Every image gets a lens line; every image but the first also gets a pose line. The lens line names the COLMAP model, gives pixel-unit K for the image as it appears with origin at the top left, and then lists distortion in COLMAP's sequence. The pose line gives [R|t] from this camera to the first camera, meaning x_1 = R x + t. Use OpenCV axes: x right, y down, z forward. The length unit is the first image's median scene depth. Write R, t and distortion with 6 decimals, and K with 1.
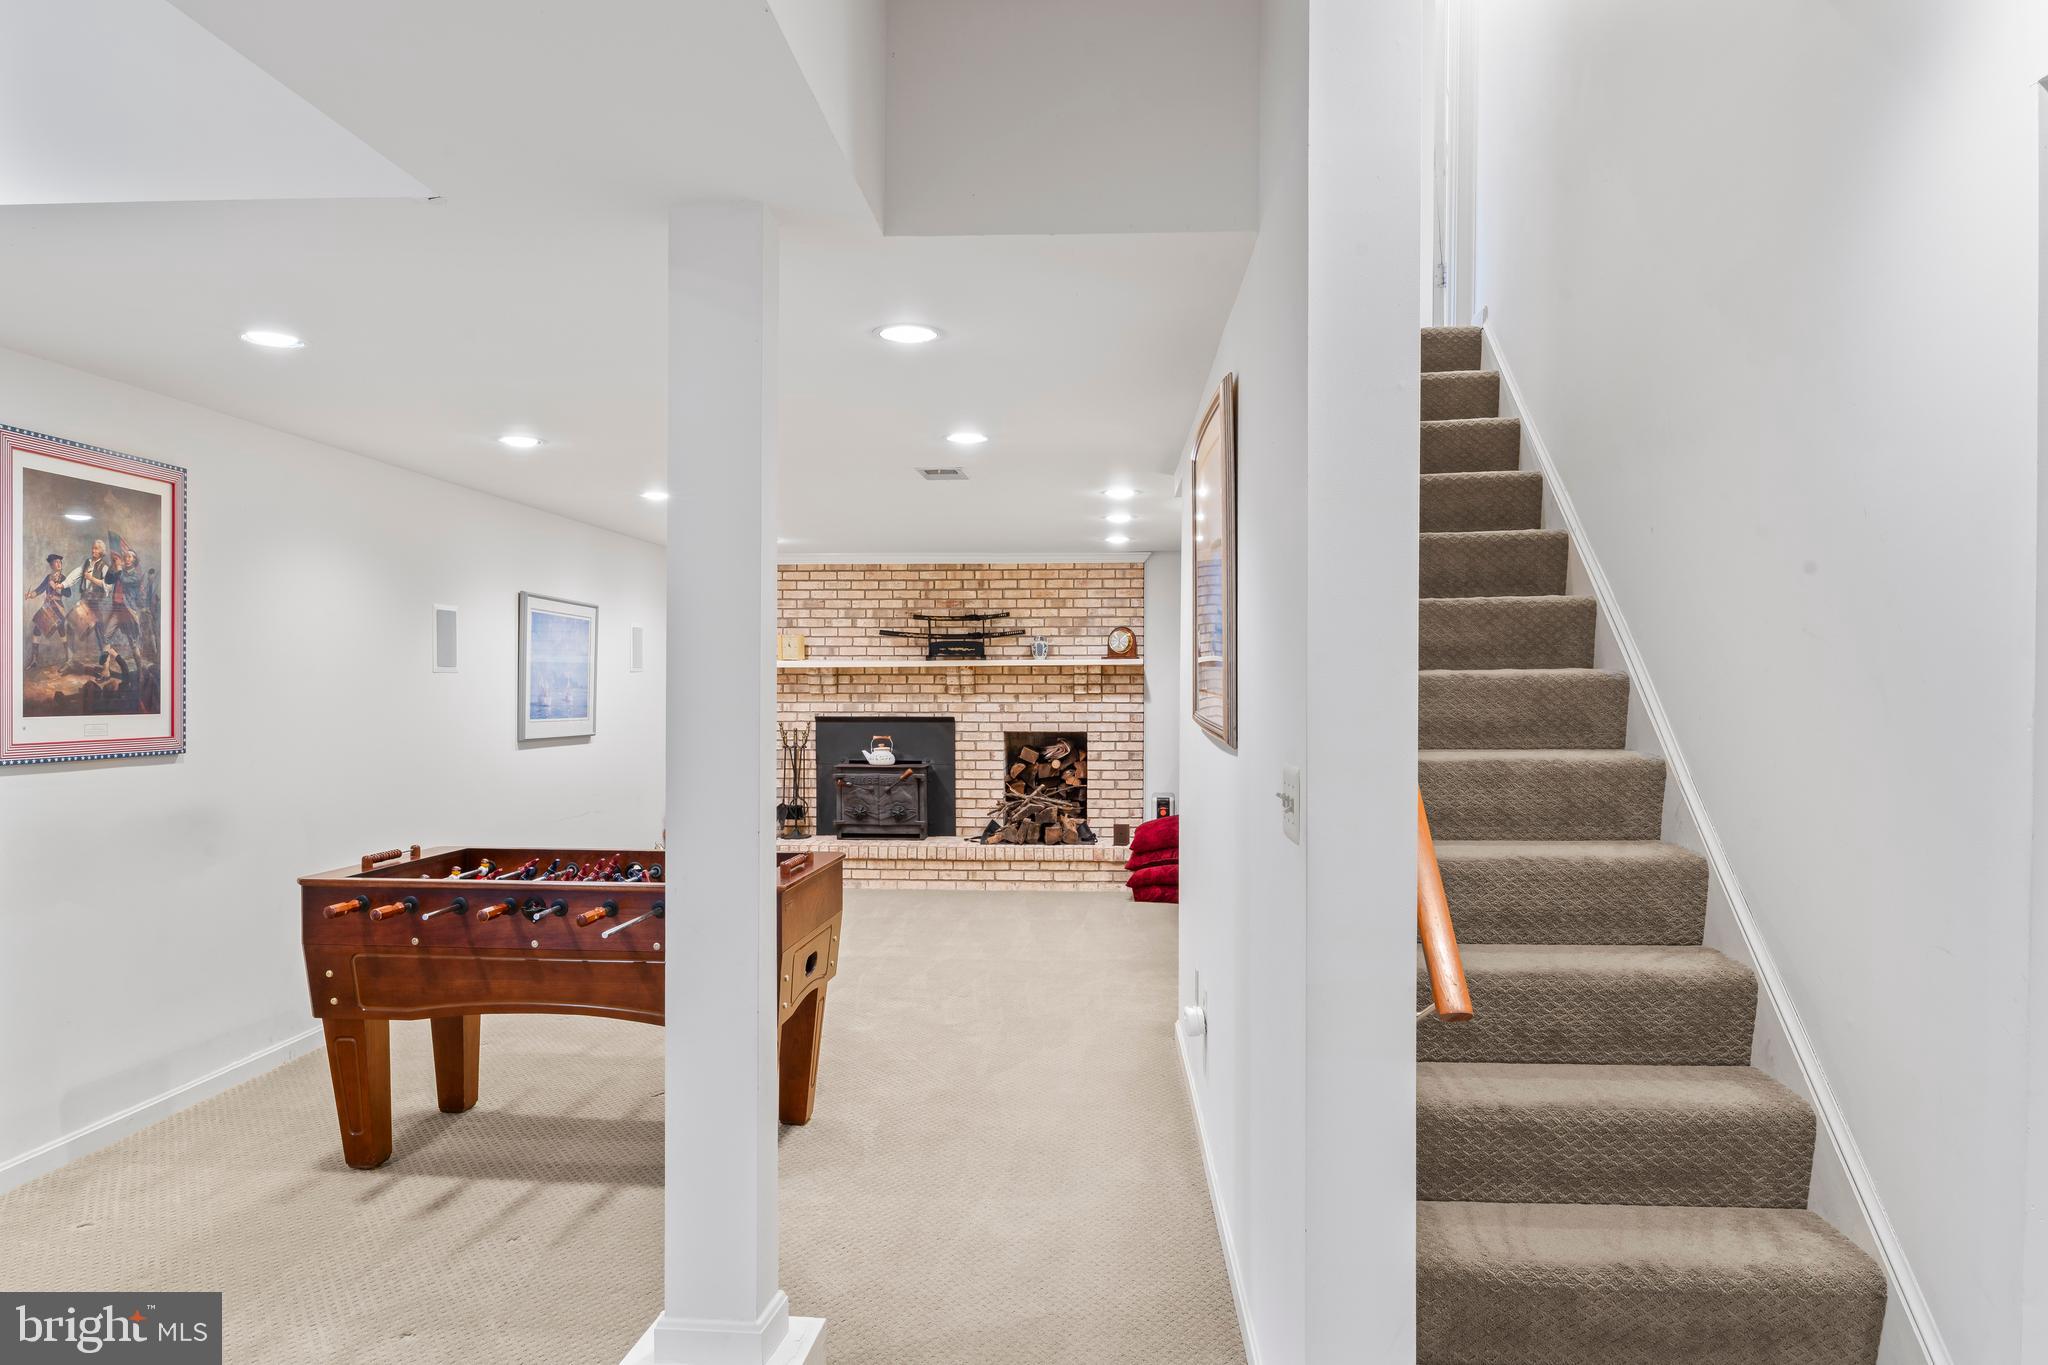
lens RADIAL K [[1327.3, 0, 1020.0], [0, 1327.3, 686.4], [0, 0, 1]] dist [-0.002336, -0.000058]
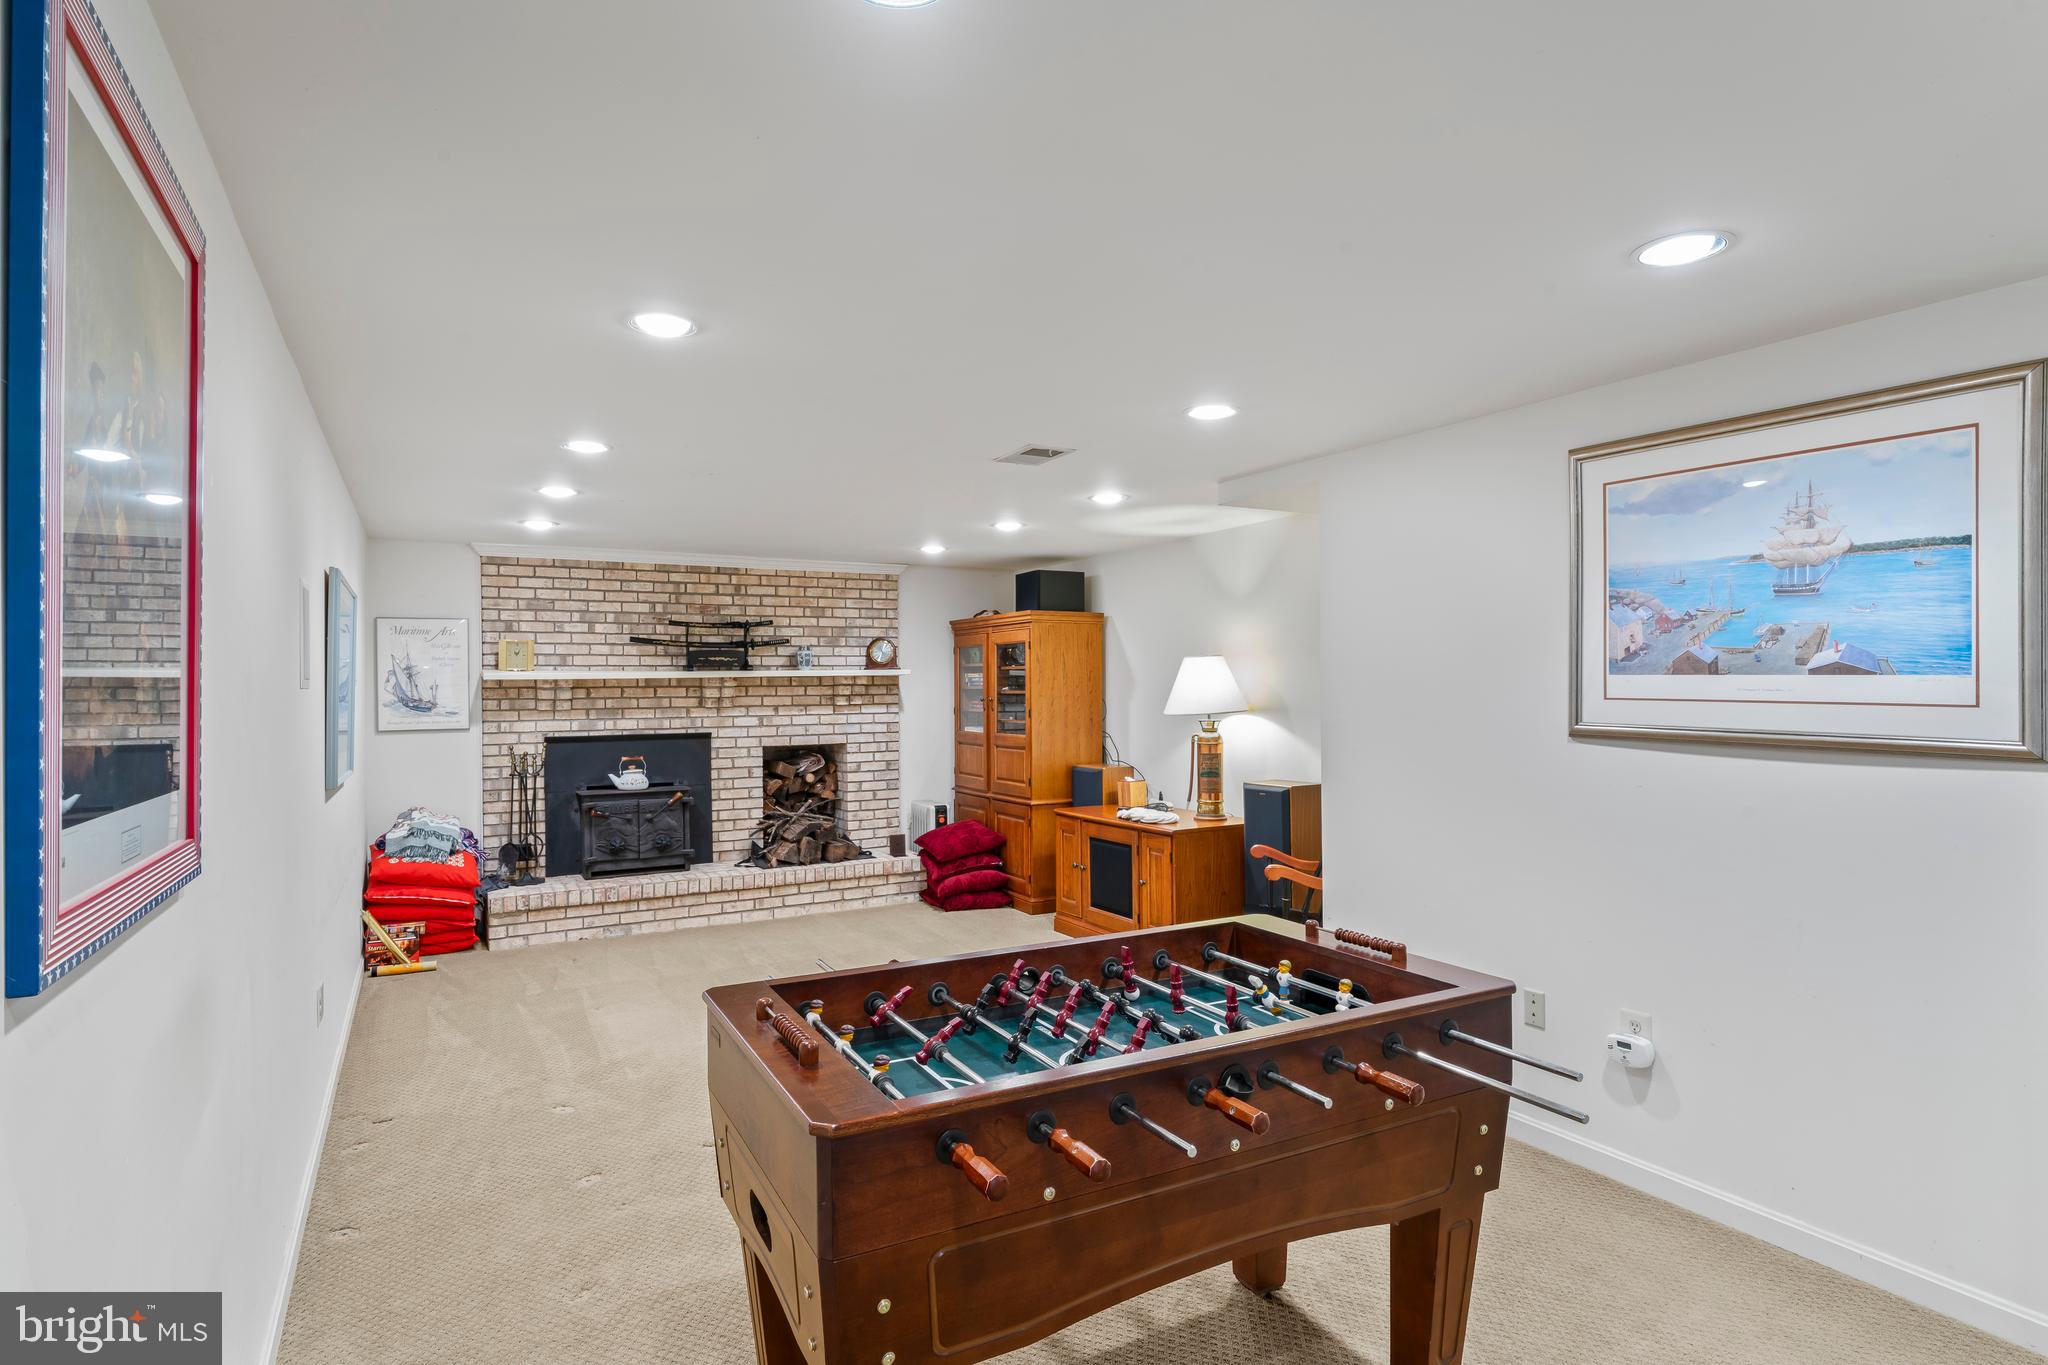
lens RADIAL K [[1083.8, 0, 1029.2], [0, 1083.8, 677.8], [0, 0, 1]] dist [0.002859, 0.000053]
pose [[0.840272, -0.003717, 0.542153, -0.271543], [0.012415, 0.999846, -0.012387, -0.002871], [-0.542023, 0.017139, 0.840189, 0.249553]]
